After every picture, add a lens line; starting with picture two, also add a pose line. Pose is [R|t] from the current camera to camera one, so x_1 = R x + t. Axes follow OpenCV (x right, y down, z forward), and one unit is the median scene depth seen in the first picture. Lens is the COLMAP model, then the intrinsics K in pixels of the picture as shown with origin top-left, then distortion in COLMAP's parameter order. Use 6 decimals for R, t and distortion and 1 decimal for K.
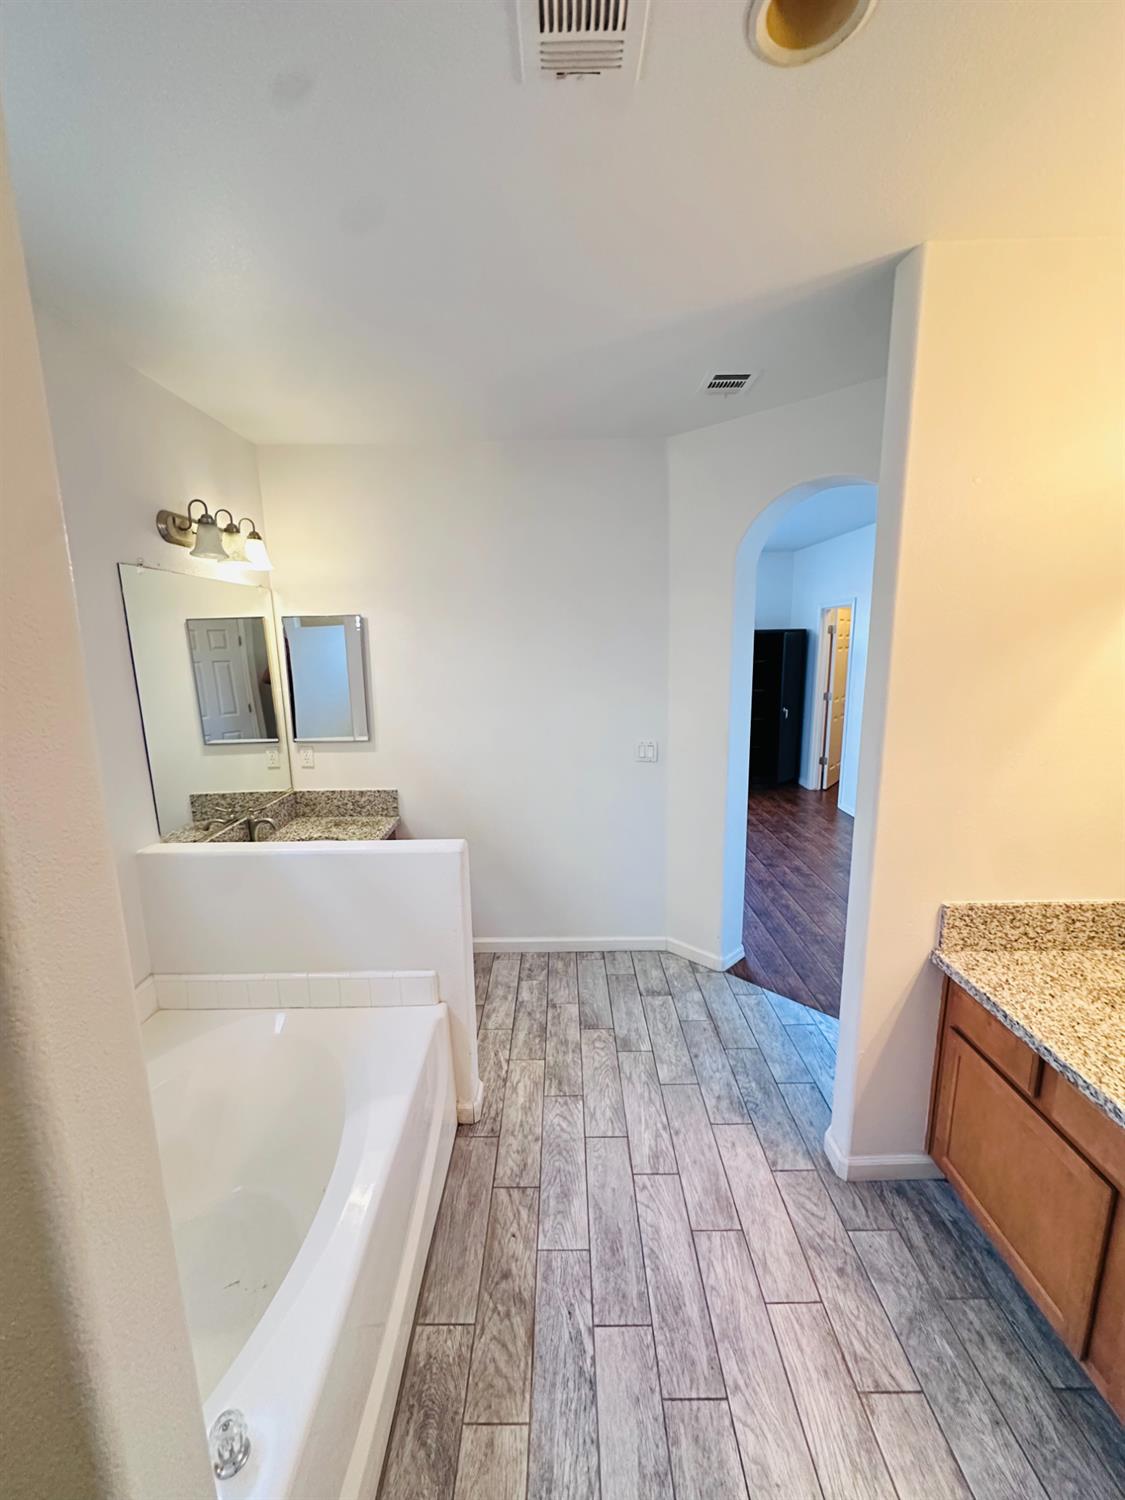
lens RADIAL K [[596.0, 0, 562.3], [0, 596.0, 752.9], [0, 0, 1]] dist [-0.000738, 0.000070]
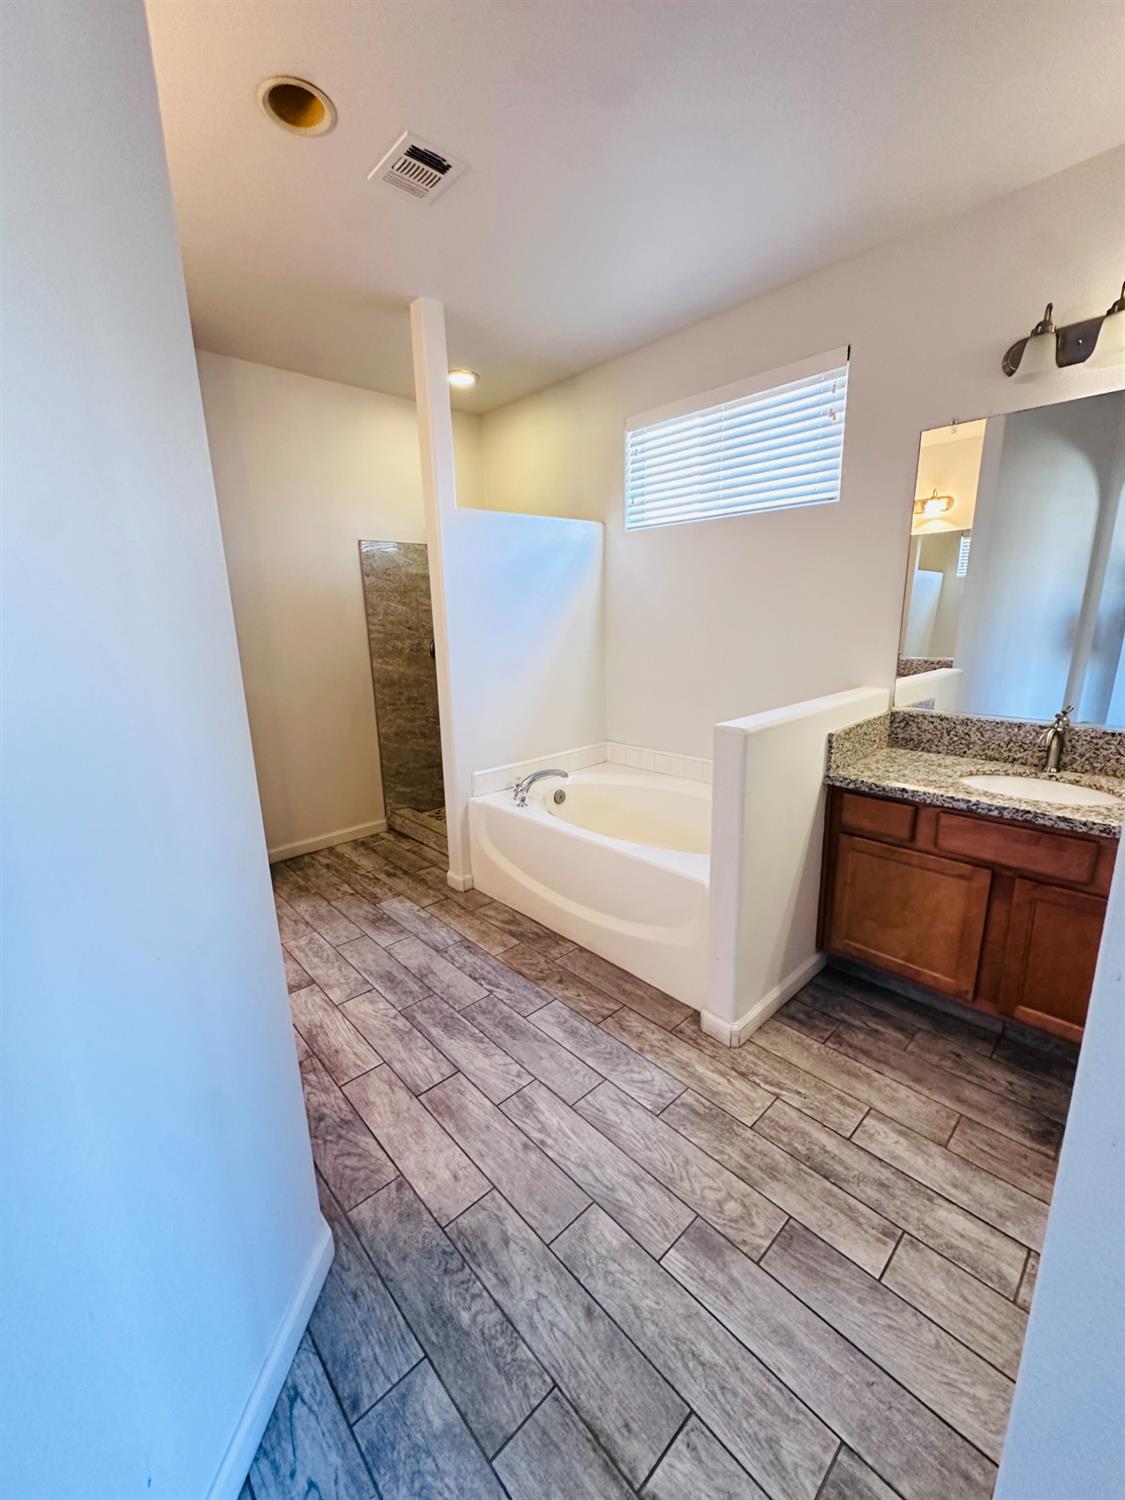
lens RADIAL K [[596.0, 0, 562.0], [0, 596.0, 751.1], [0, 0, 1]] dist [-0.000738, 0.000070]
pose [[-0.733093, 0.191324, -0.652664, 0.571656], [-0.089016, 0.924373, 0.370960, -0.112550], [0.674278, 0.330045, -0.660620, 1.403846]]
